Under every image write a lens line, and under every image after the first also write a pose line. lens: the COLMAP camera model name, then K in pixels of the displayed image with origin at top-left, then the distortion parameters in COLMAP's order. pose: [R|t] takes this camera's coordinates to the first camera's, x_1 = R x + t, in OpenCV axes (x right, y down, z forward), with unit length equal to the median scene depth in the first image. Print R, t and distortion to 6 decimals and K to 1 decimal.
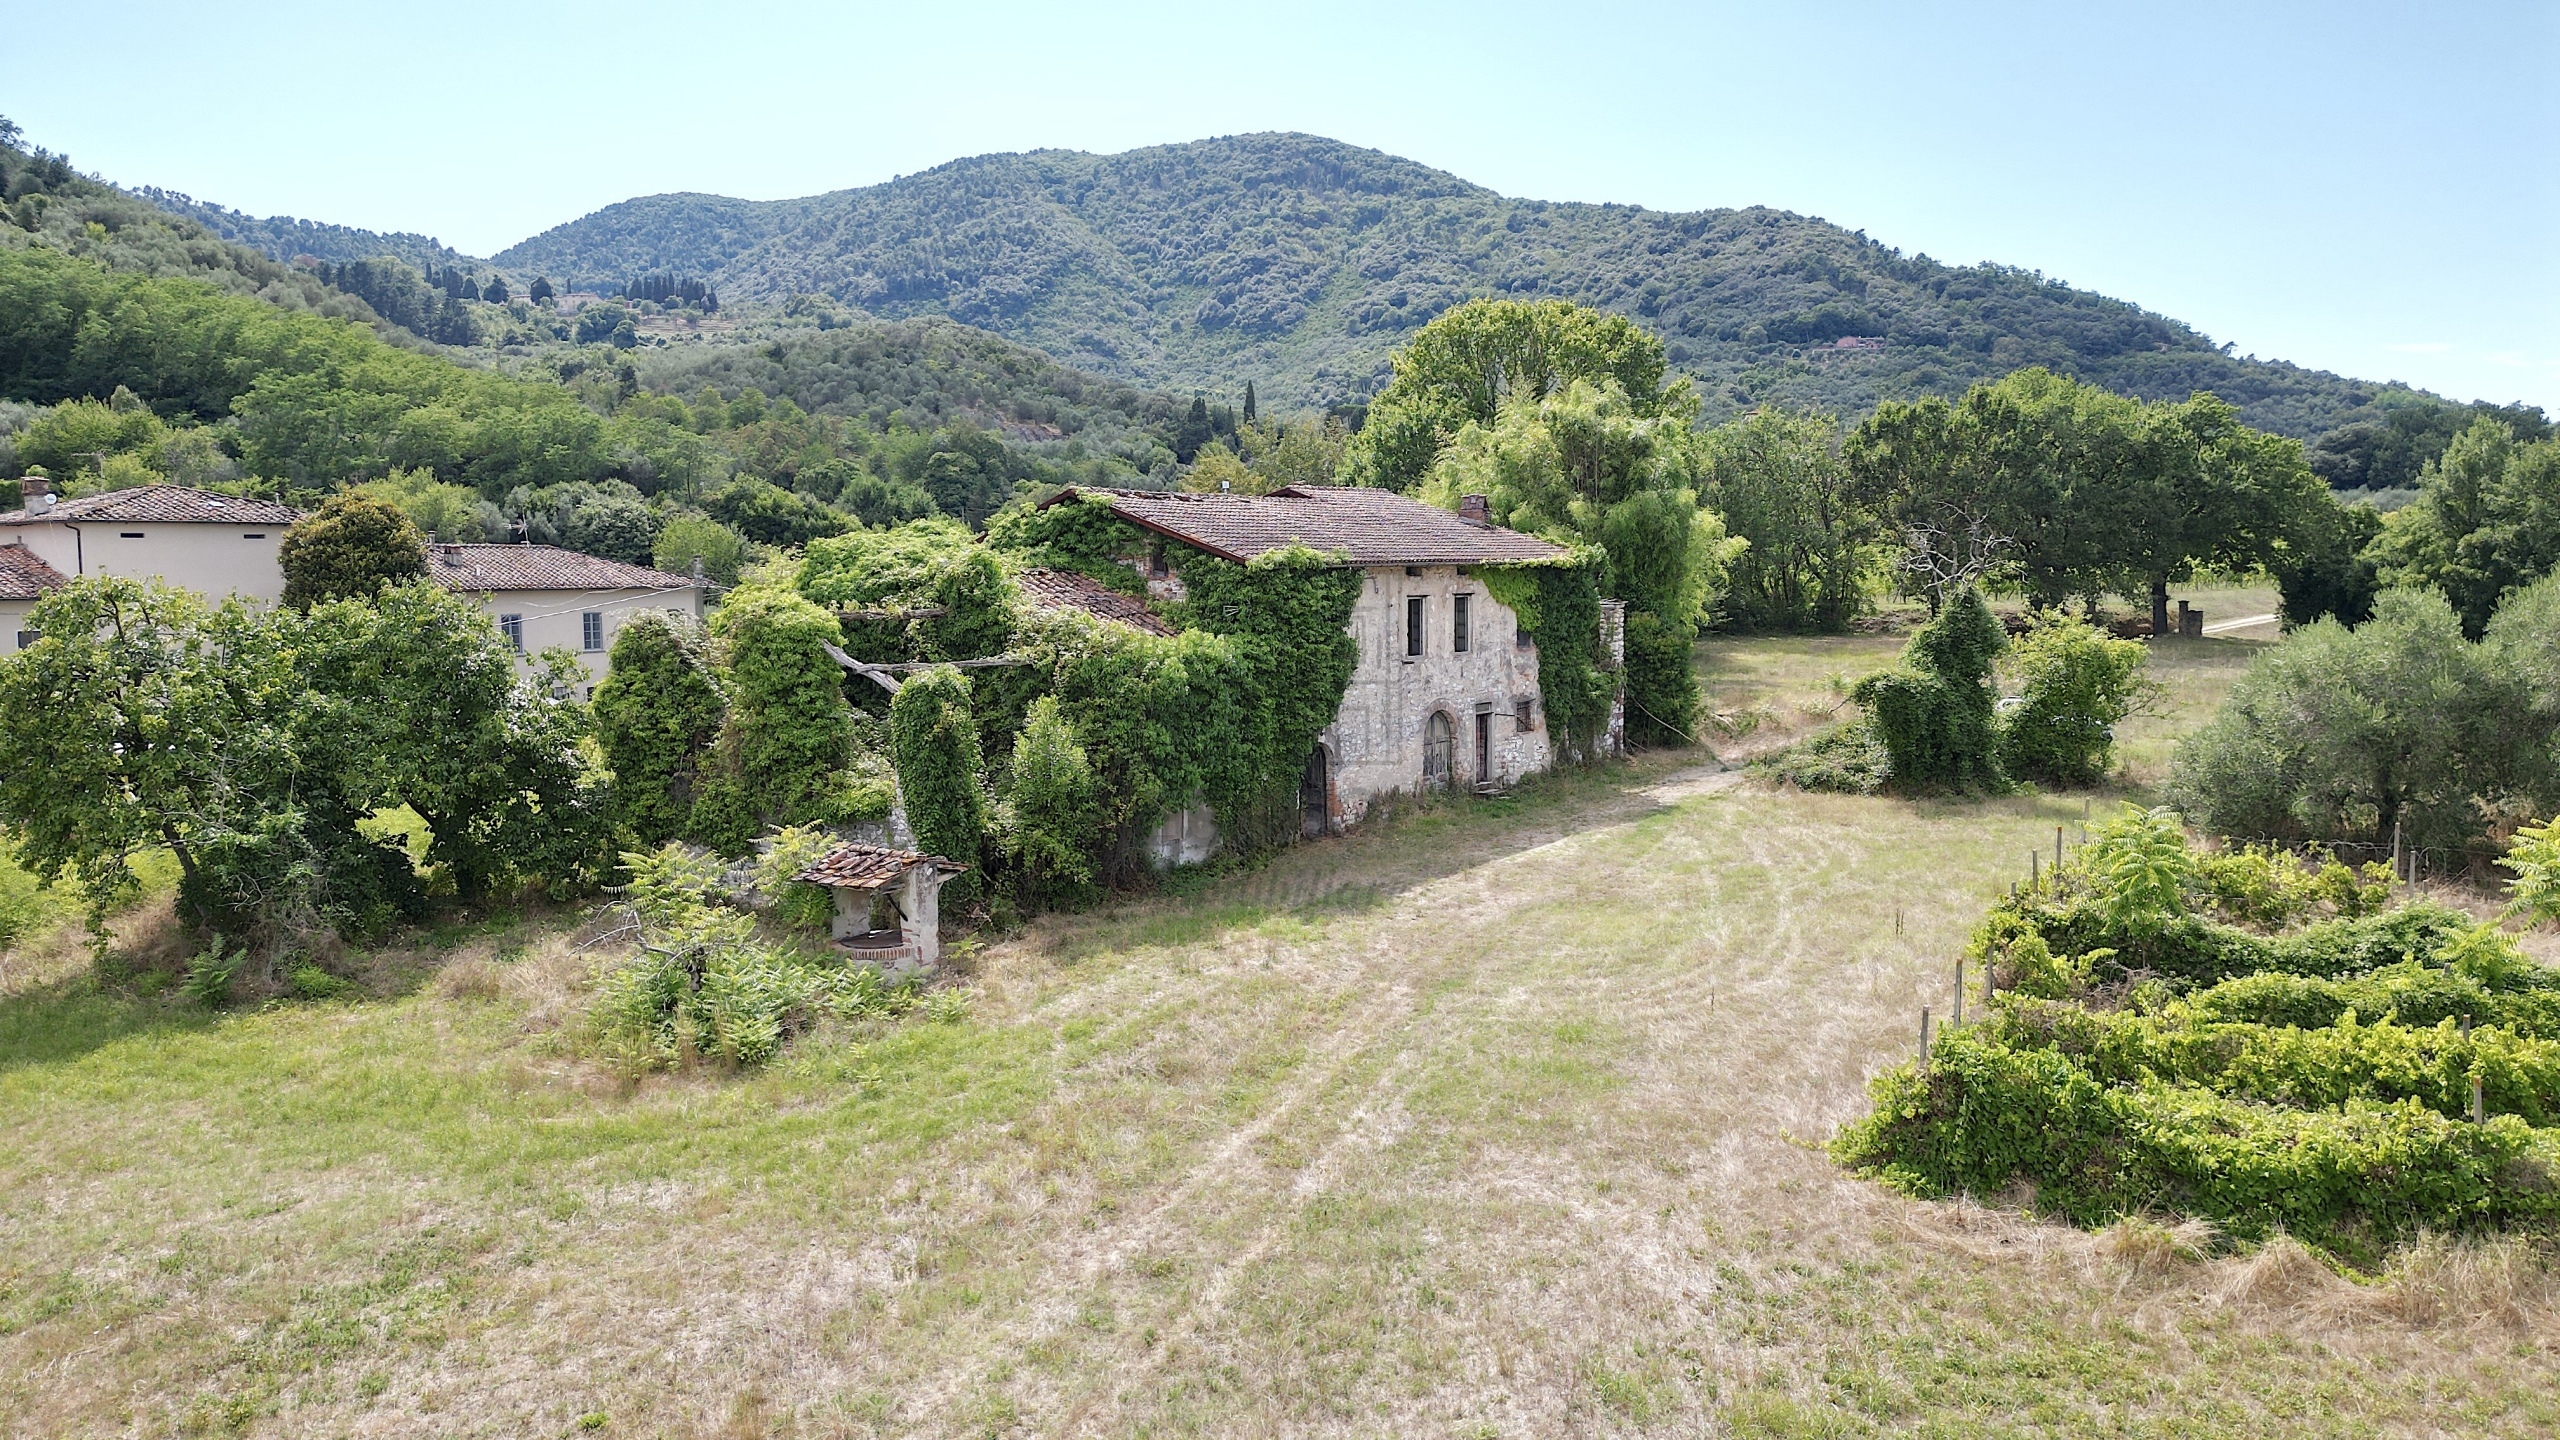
lens RADIAL K [[1796.5, 0, 1279.9], [0, 1796.5, 727.4], [0, 0, 1]] dist [0.072786, -0.072511]
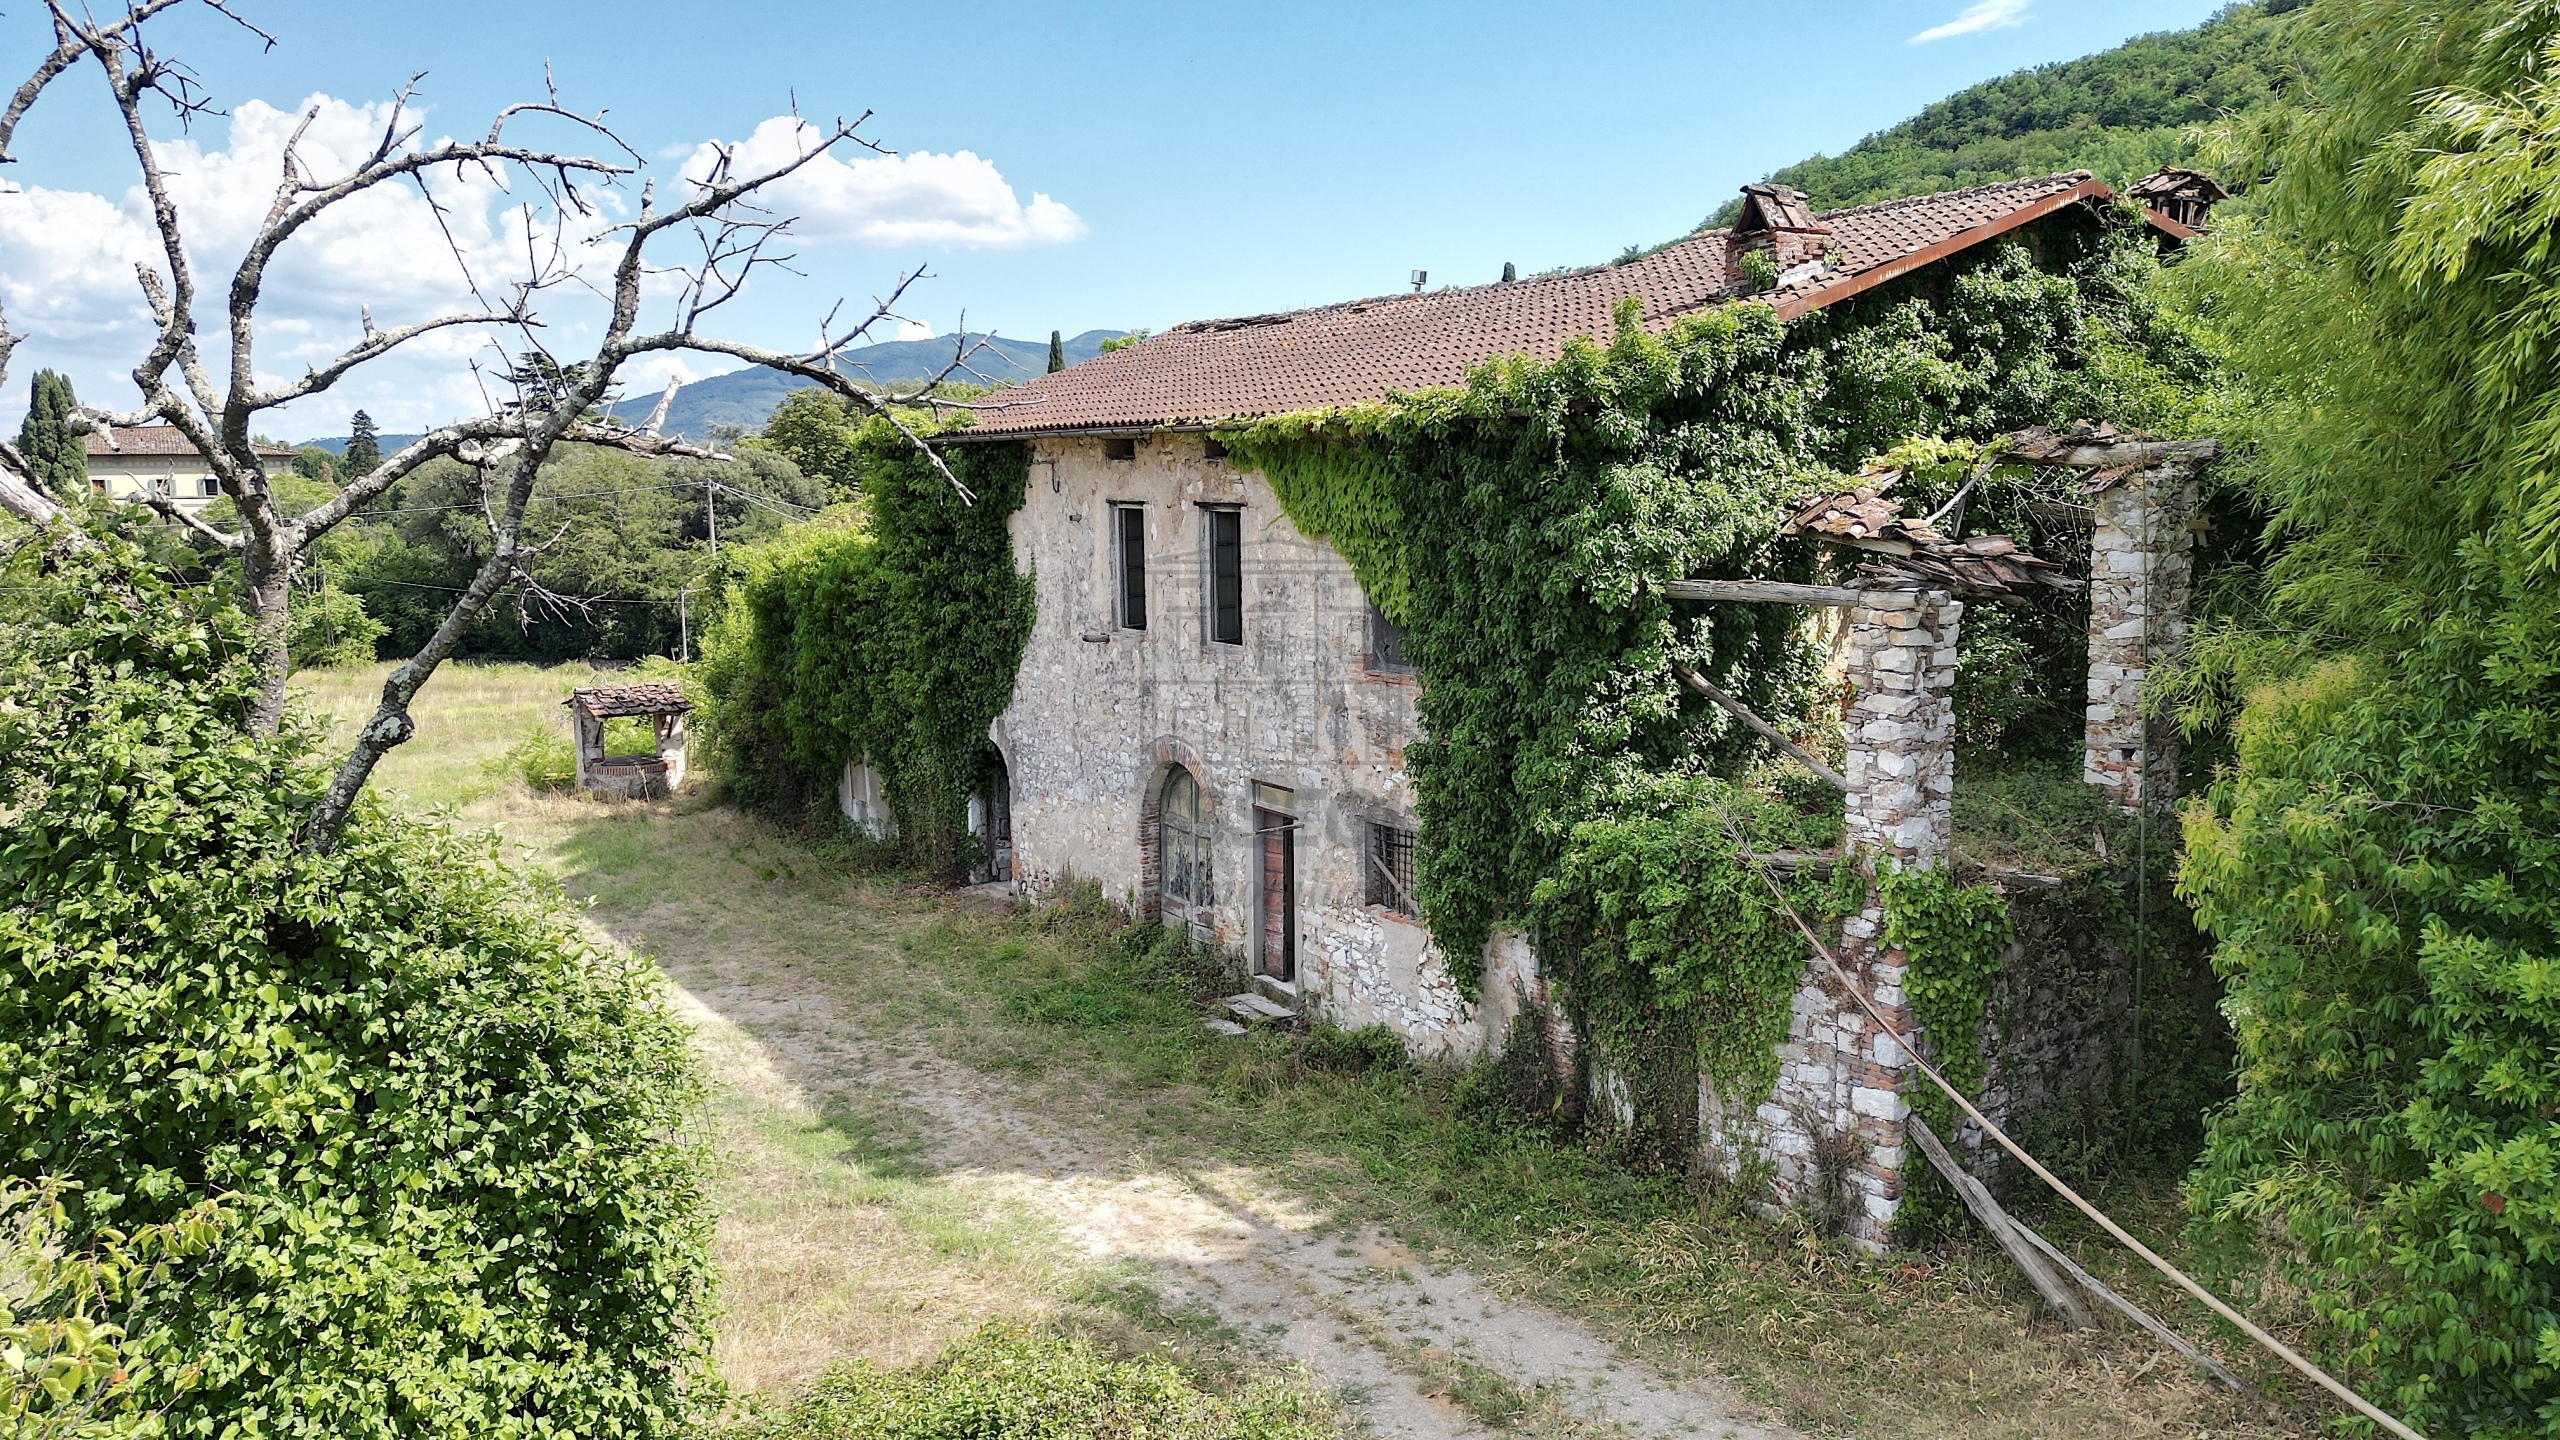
lens RADIAL K [[1796.5, 0, 1288.3], [0, 1796.5, 718.7], [0, 0, 1]] dist [0.072786, -0.072511]
pose [[-0.330521, 0.144184, -0.932720, 0.238264], [-0.070059, 0.981787, 0.176596, -0.048641], [0.941195, 0.123714, -0.314400, 0.560960]]
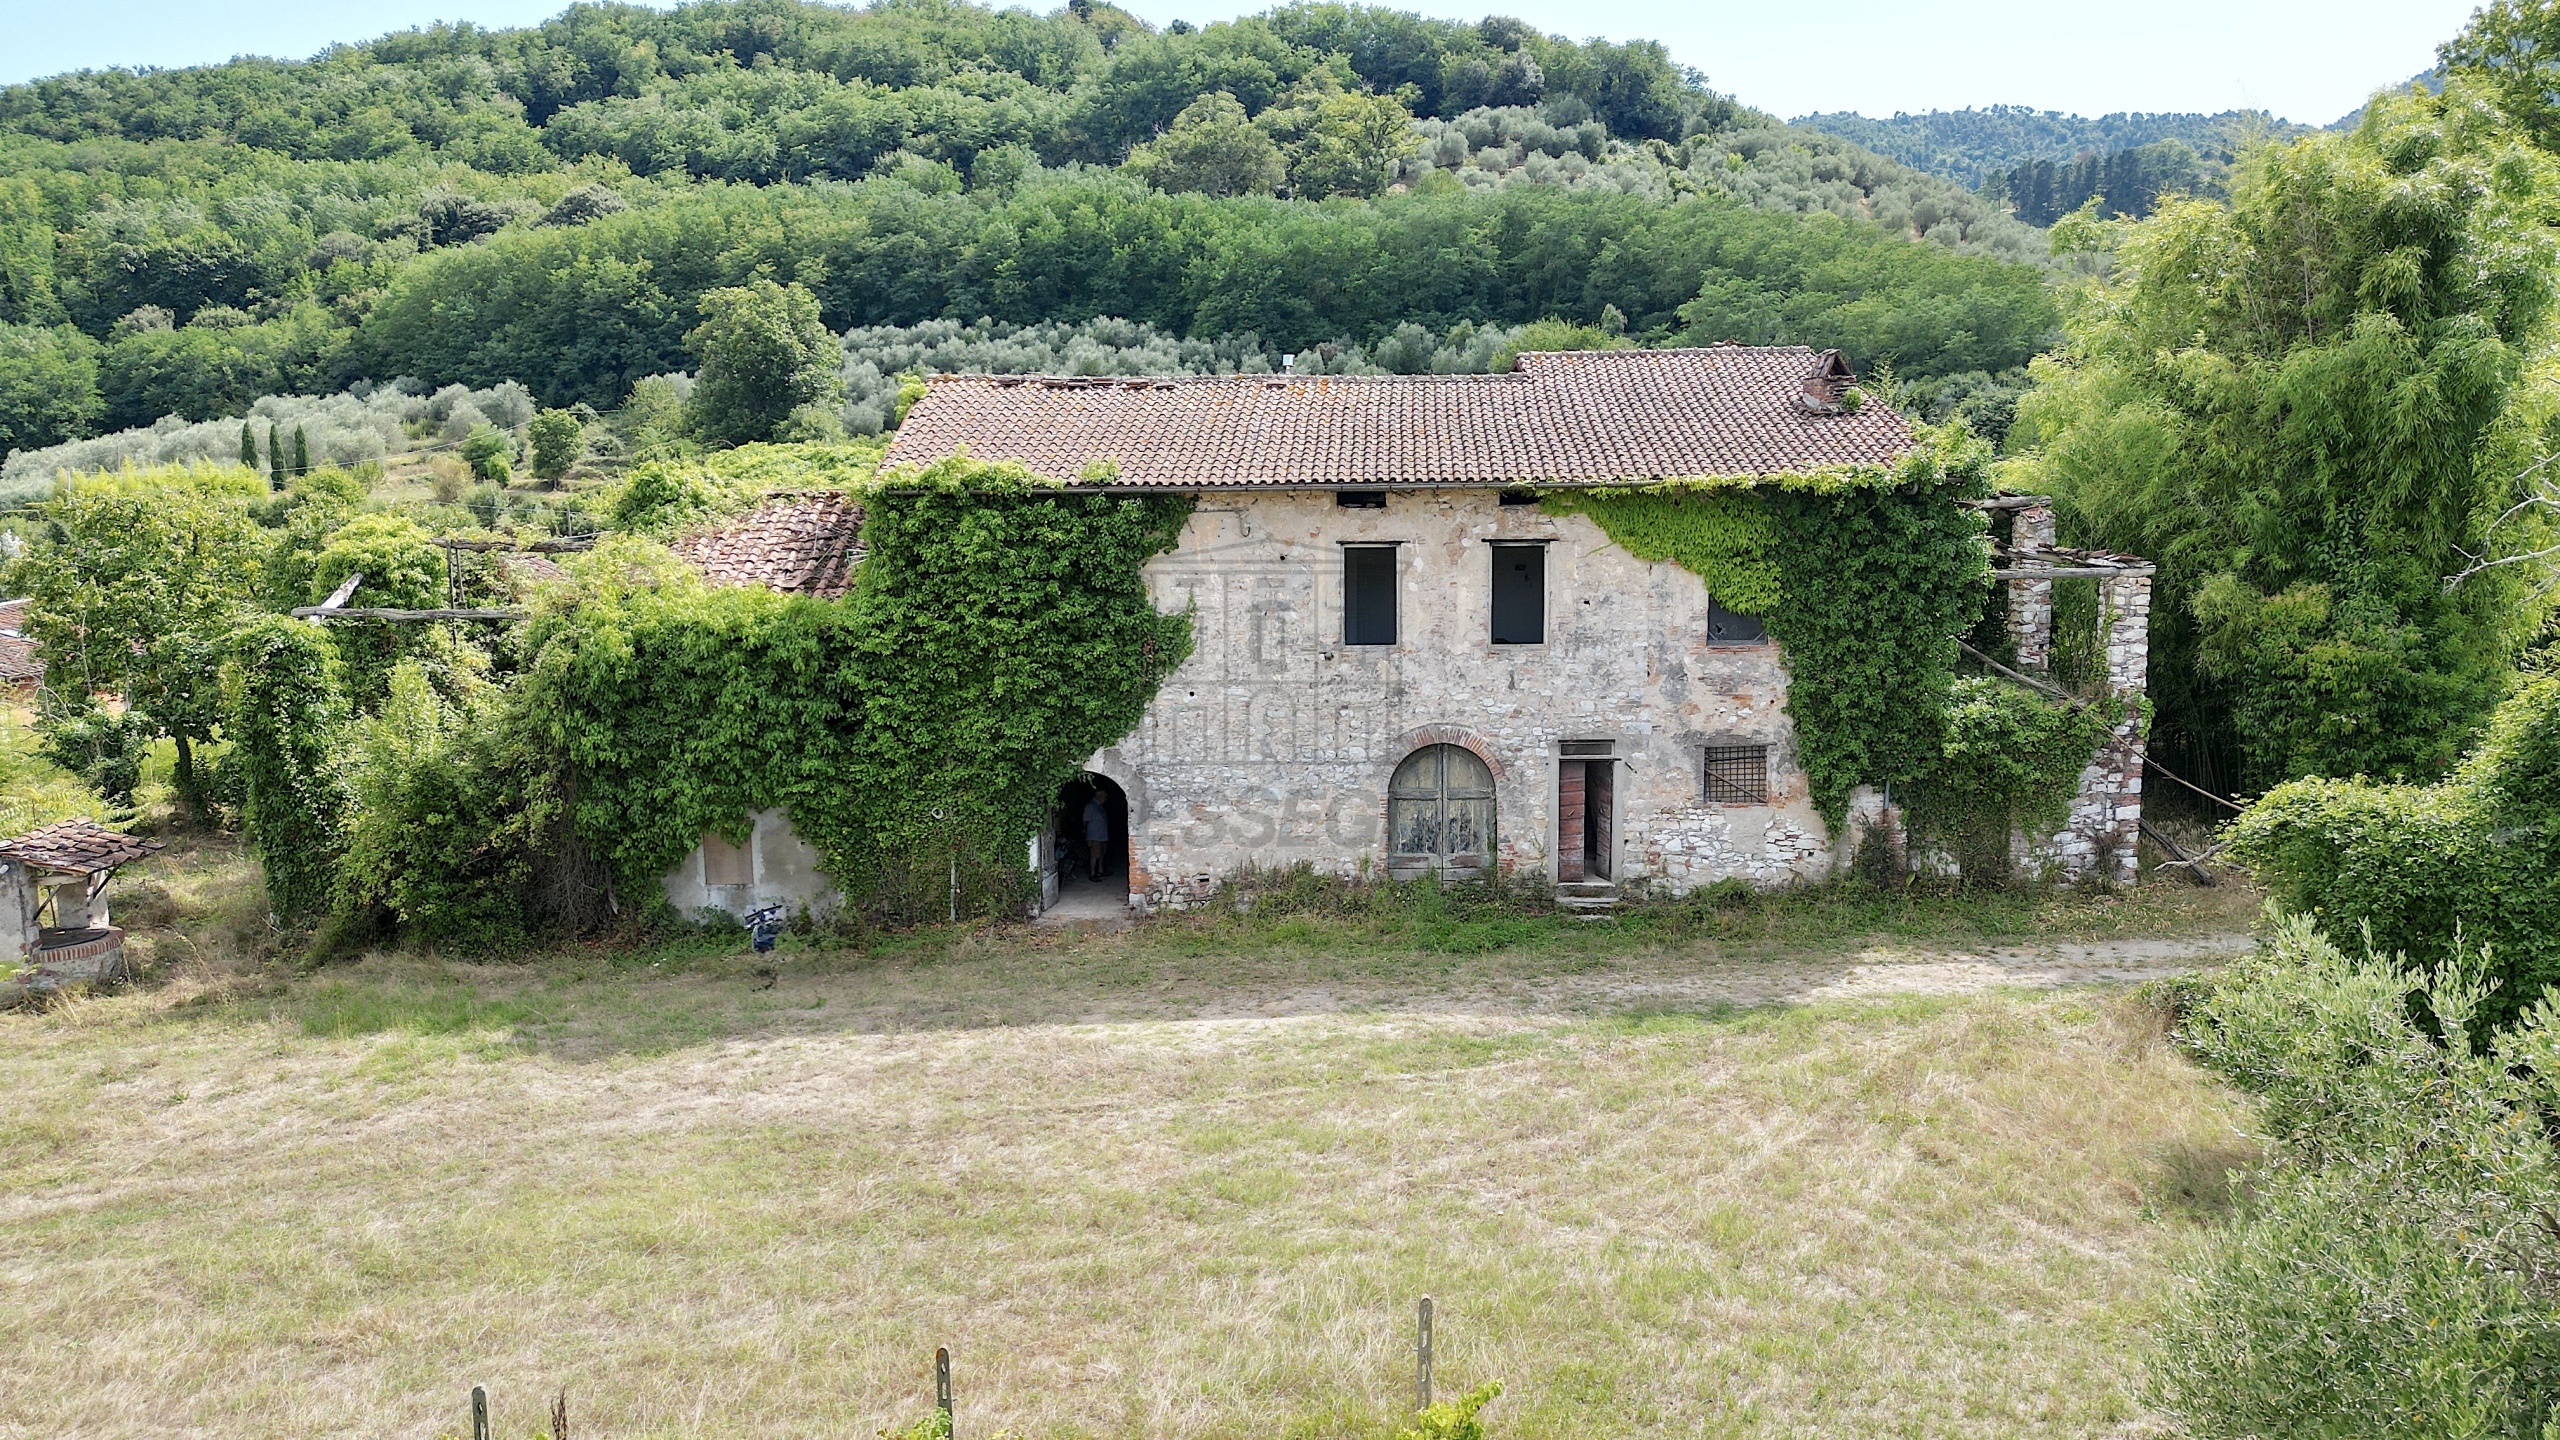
lens RADIAL K [[1796.5, 0, 1282.7], [0, 1796.5, 715.1], [0, 0, 1]] dist [0.072786, -0.072511]
pose [[0.601007, 0.109677, -0.791683, 0.245469], [-0.068879, 0.993962, 0.085410, -0.030695], [0.796270, 0.003198, 0.604932, 0.295296]]
